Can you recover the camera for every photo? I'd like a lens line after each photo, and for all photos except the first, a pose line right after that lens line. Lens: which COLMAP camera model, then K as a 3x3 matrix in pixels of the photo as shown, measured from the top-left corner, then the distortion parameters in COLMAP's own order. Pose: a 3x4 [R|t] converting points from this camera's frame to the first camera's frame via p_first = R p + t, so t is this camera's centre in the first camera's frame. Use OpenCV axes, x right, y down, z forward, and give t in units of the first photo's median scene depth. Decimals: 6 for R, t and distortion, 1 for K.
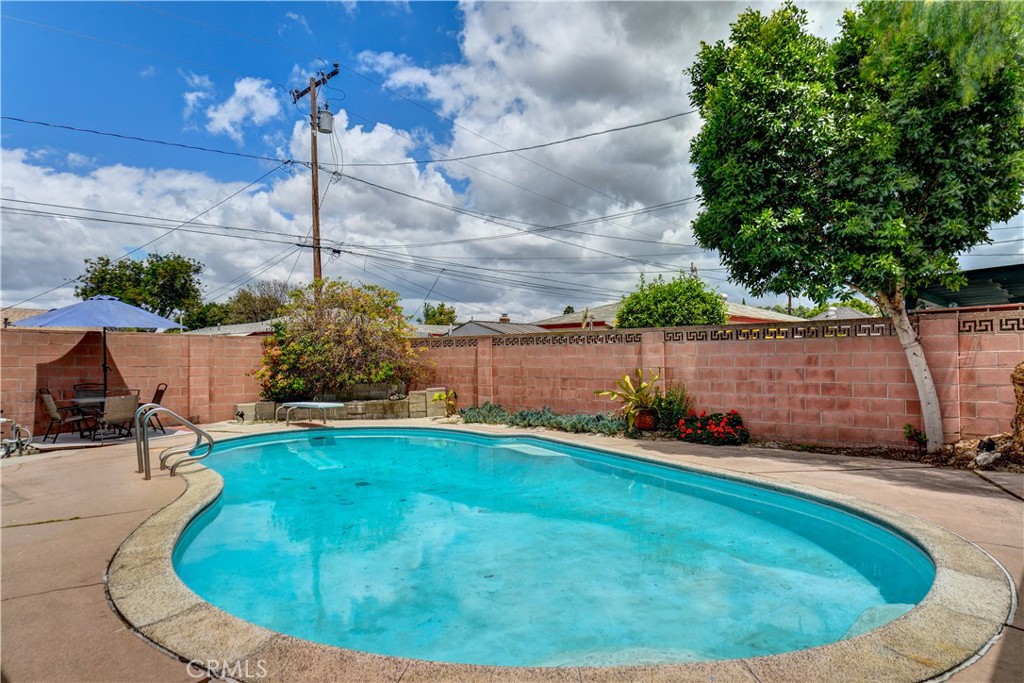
lens RADIAL K [[554.4, 0, 512.2], [0, 554.4, 344.5], [0, 0, 1]] dist [0.002644, 0.000121]
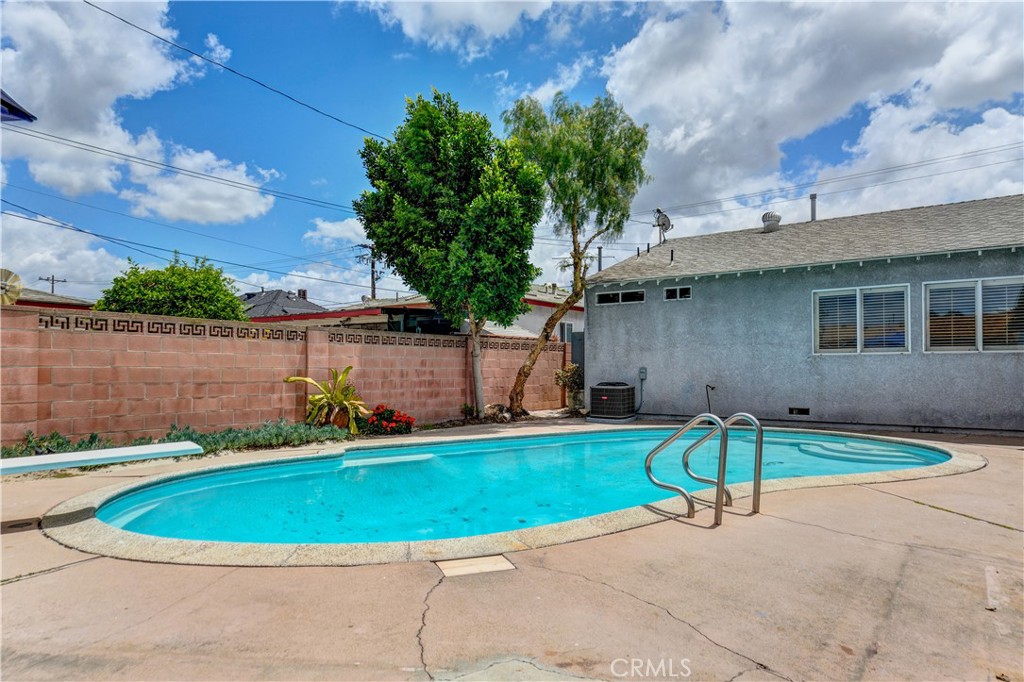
lens RADIAL K [[660.6, 0, 511.4], [0, 660.6, 343.8], [0, 0, 1]] dist [0.004325, -0.001527]
pose [[-0.078080, 0.033720, 0.996377, -0.880467], [-0.044883, 0.998296, -0.037302, 0.026227], [-0.995936, -0.047633, -0.076433, 0.735045]]
